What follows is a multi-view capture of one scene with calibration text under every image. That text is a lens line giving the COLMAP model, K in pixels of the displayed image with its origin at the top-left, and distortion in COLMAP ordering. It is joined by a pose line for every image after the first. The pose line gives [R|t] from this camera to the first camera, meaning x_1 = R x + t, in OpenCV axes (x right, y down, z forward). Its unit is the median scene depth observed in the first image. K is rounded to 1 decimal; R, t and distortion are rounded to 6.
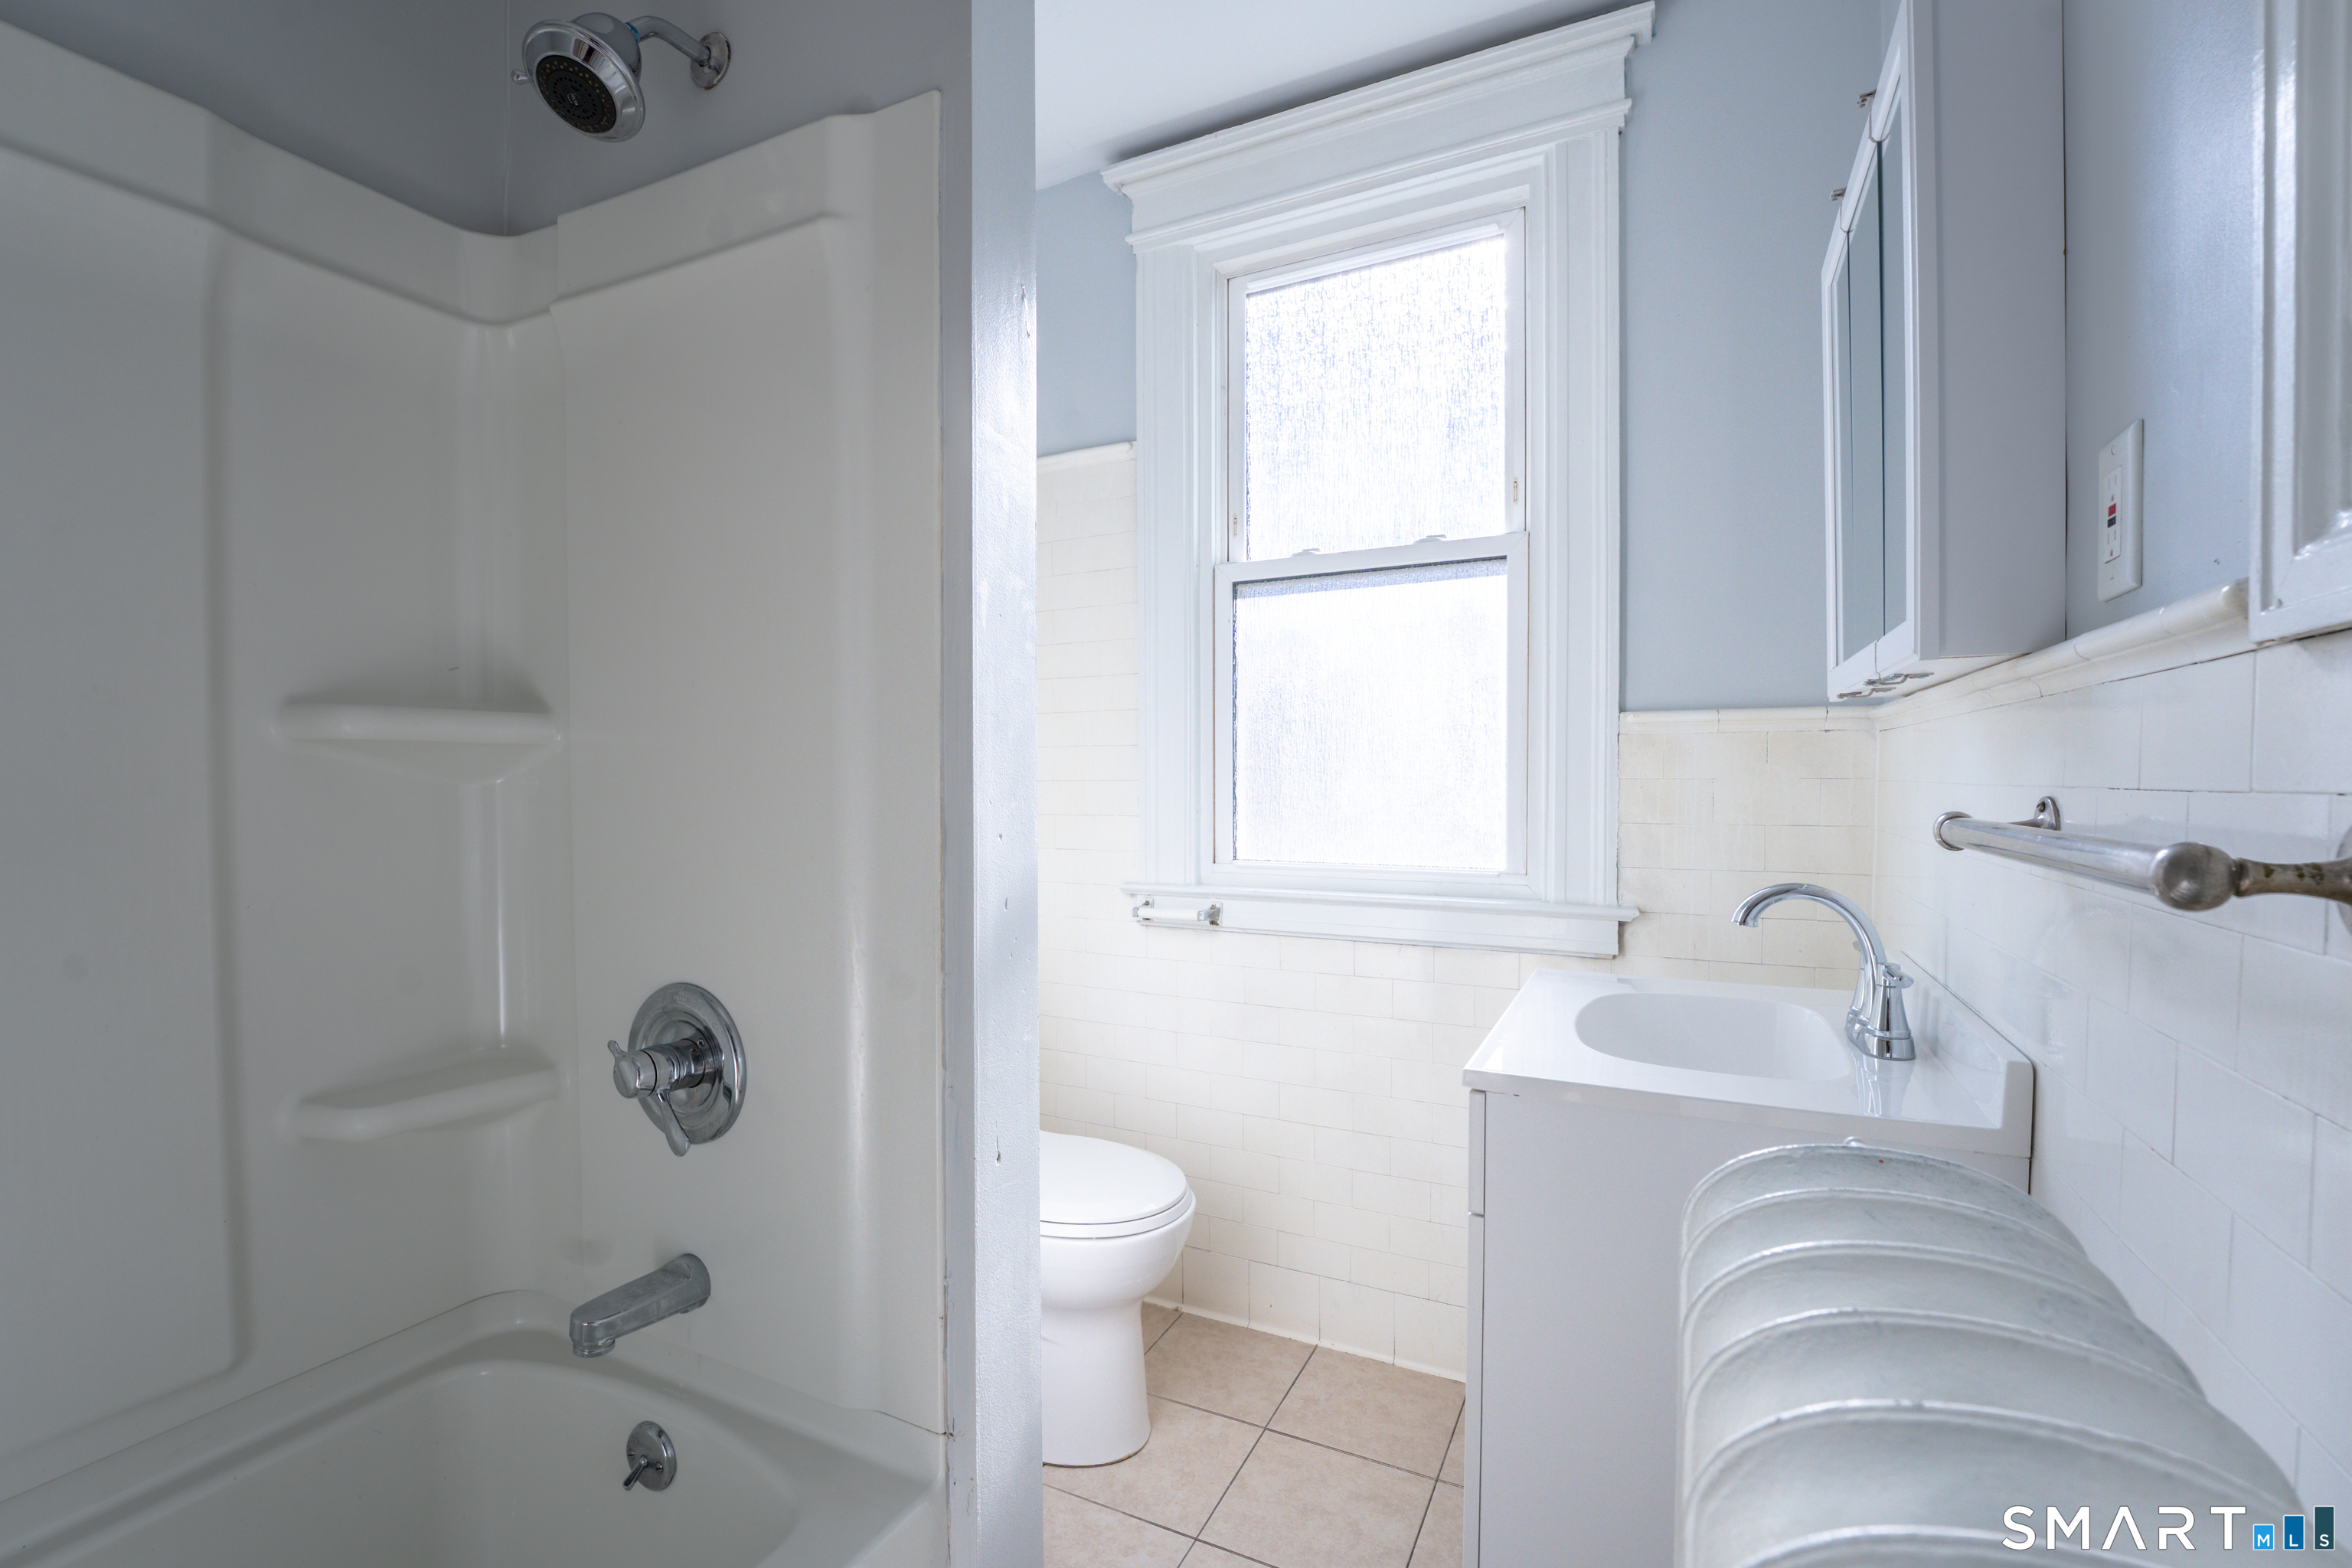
lens RADIAL K [[959.8, 0, 1180.3], [0, 959.8, 792.6], [0, 0, 1]] dist [-0.021283, 0.000764]
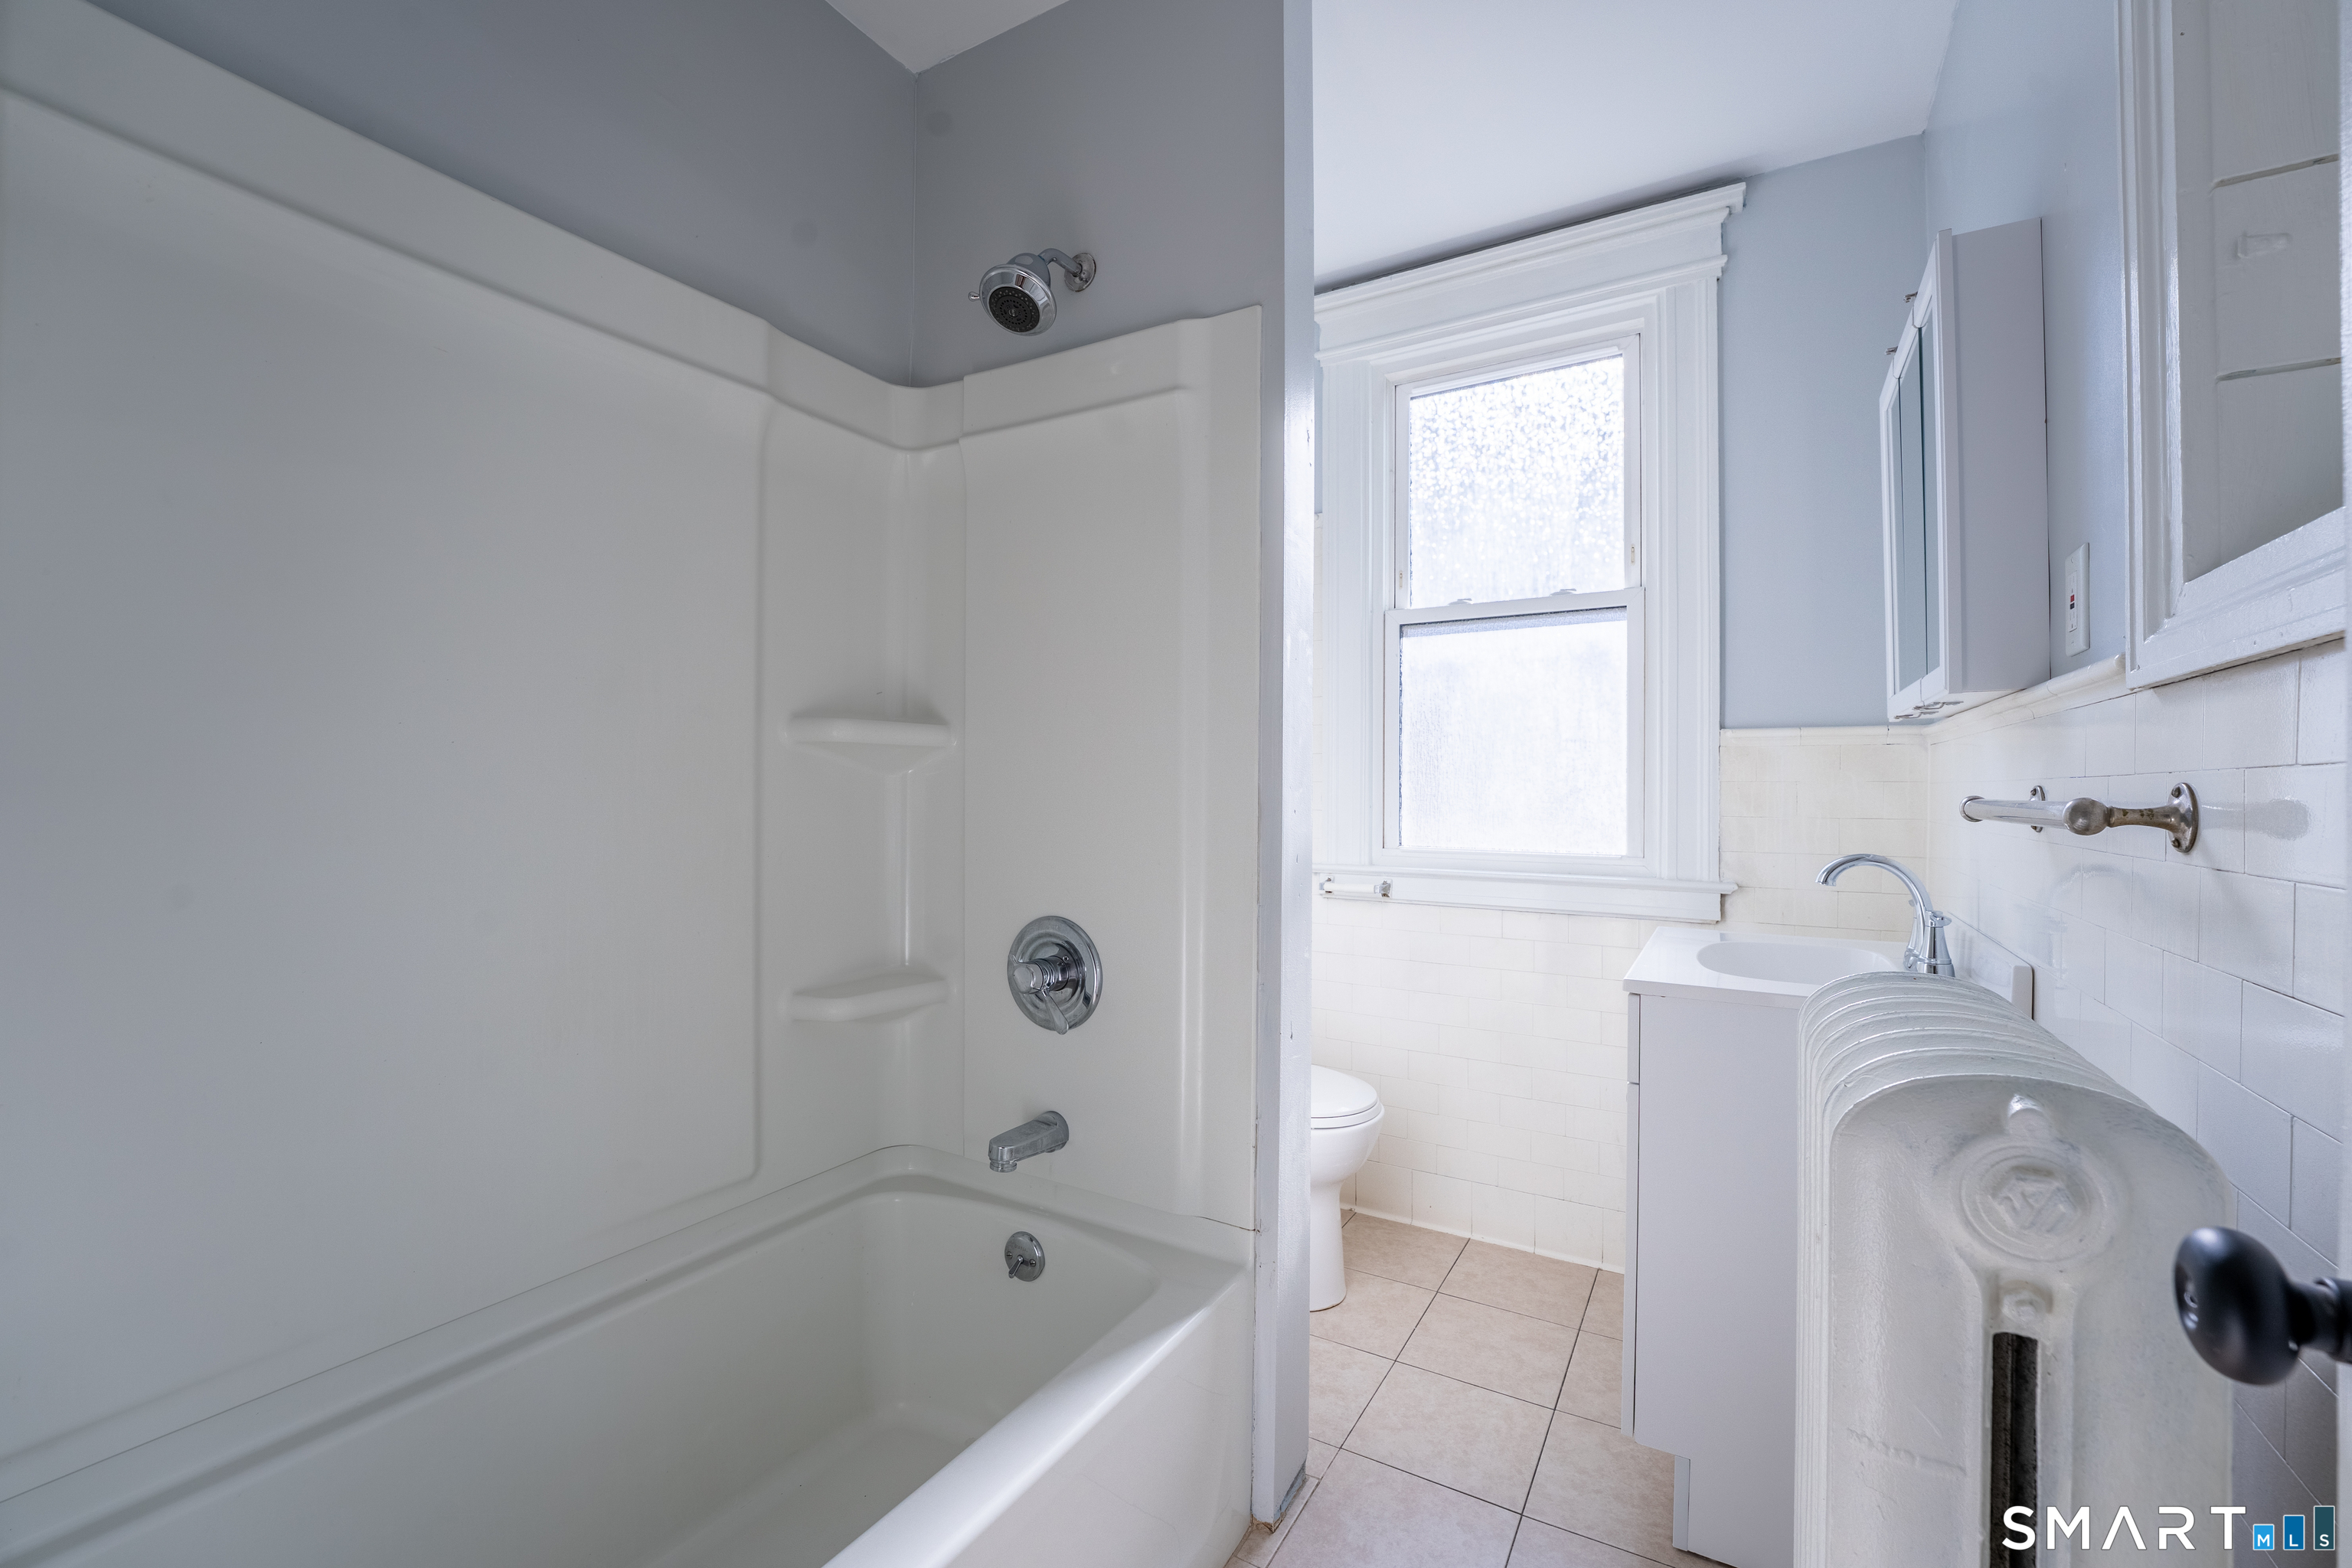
lens RADIAL K [[959.8, 0, 1174.0], [0, 959.8, 780.5], [0, 0, 1]] dist [-0.021283, 0.000764]
pose [[0.998433, 0.007904, -0.055405, -0.263089], [-0.009568, 0.999509, -0.029828, 0.039394], [0.055142, 0.030312, 0.998018, -0.410850]]
